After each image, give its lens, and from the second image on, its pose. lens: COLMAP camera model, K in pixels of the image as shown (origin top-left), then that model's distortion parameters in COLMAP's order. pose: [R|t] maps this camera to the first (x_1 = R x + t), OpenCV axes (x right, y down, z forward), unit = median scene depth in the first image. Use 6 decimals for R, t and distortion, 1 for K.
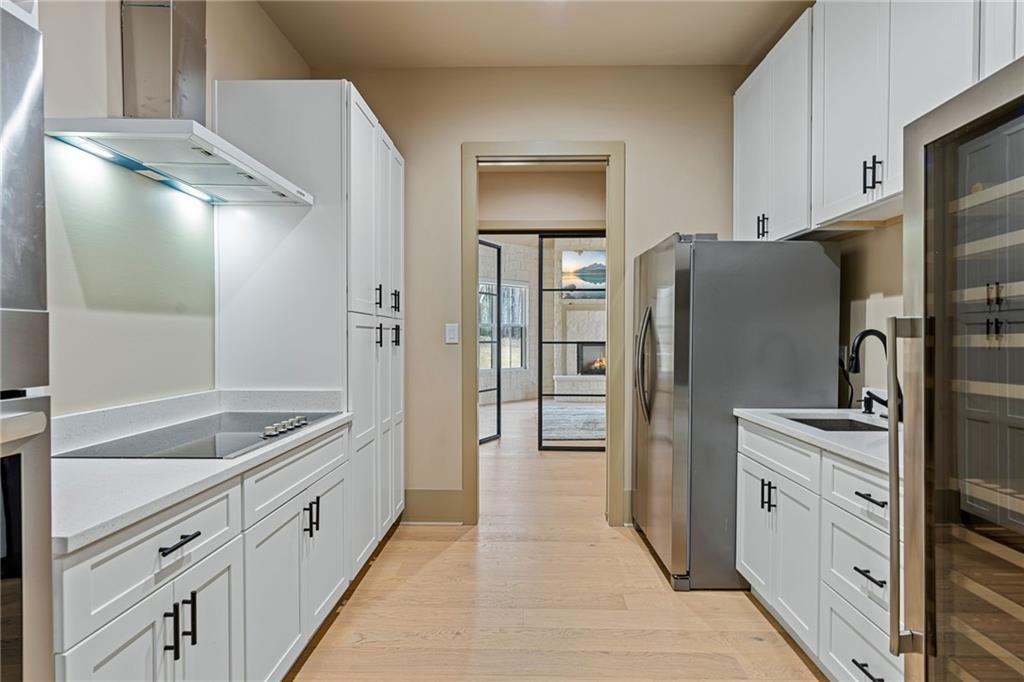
lens RADIAL K [[470.5, 0, 513.9], [0, 470.5, 343.2], [0, 0, 1]] dist [-0.001266, 0.000846]
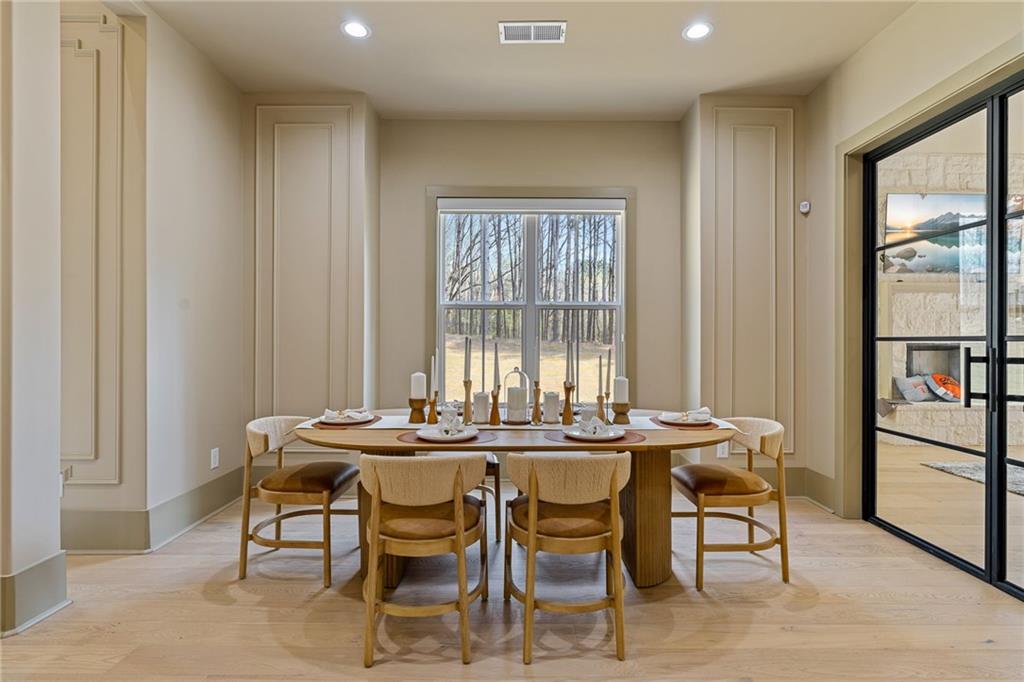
lens RADIAL K [[504.9, 0, 515.5], [0, 504.9, 340.1], [0, 0, 1]] dist [-0.001893, 0.001608]
pose [[0.999637, 0.004792, 0.026518, -0.384955], [-0.004520, 0.999937, -0.010305, 0.000473], [-0.026566, 0.010182, 0.999595, 0.365932]]
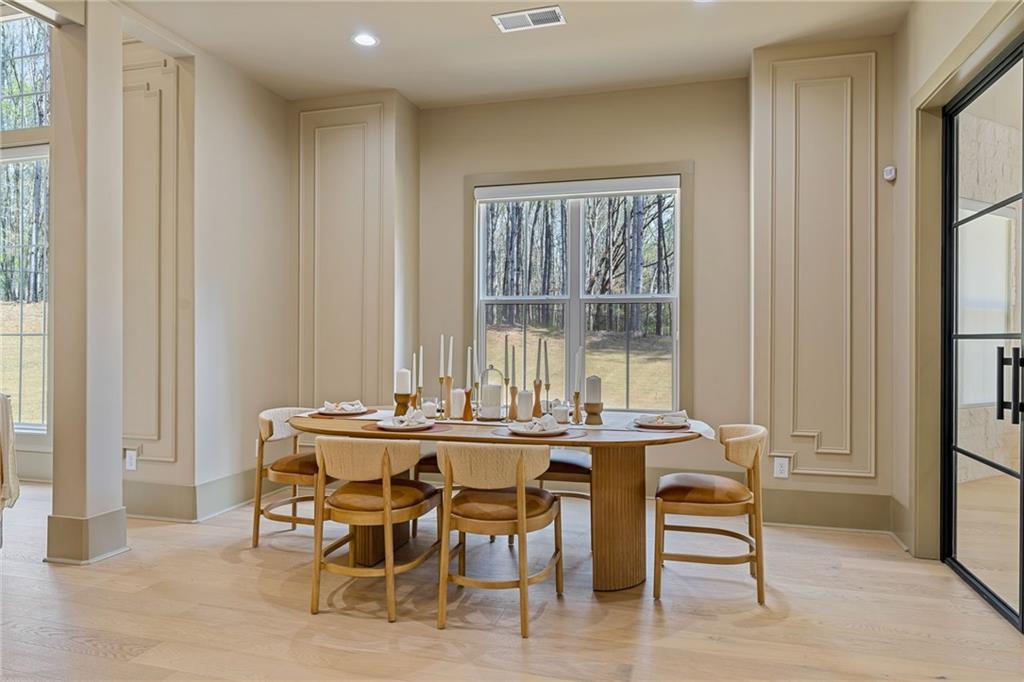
lens RADIAL K [[643.6, 0, 513.6], [0, 643.6, 338.5], [0, 0, 1]] dist [0.003408, 0.000425]
pose [[0.967802, 0.004740, -0.251668, -0.272053], [-0.006871, 0.999948, -0.007589, 0.000475], [0.251619, 0.009074, 0.967784, 0.298895]]
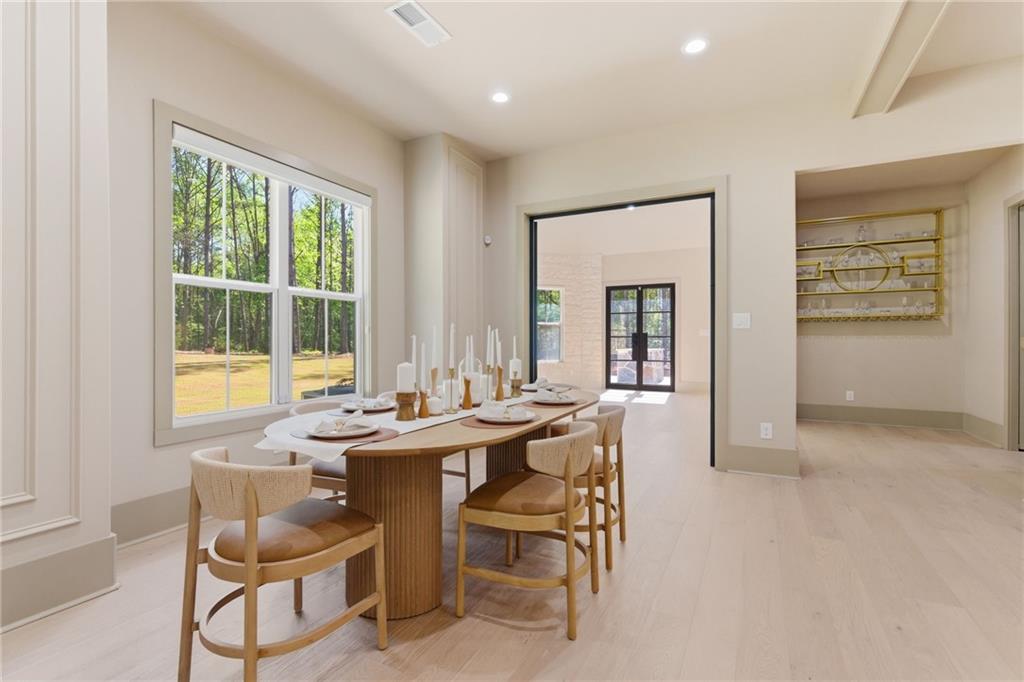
lens RADIAL K [[470.5, 0, 512.9], [0, 470.5, 340.8], [0, 0, 1]] dist [-0.001266, 0.000846]
pose [[0.431039, 0.000030, 0.902333, -0.619676], [0.006472, 0.999974, -0.003125, 0.006642], [-0.902310, 0.007187, 0.431027, 0.506147]]
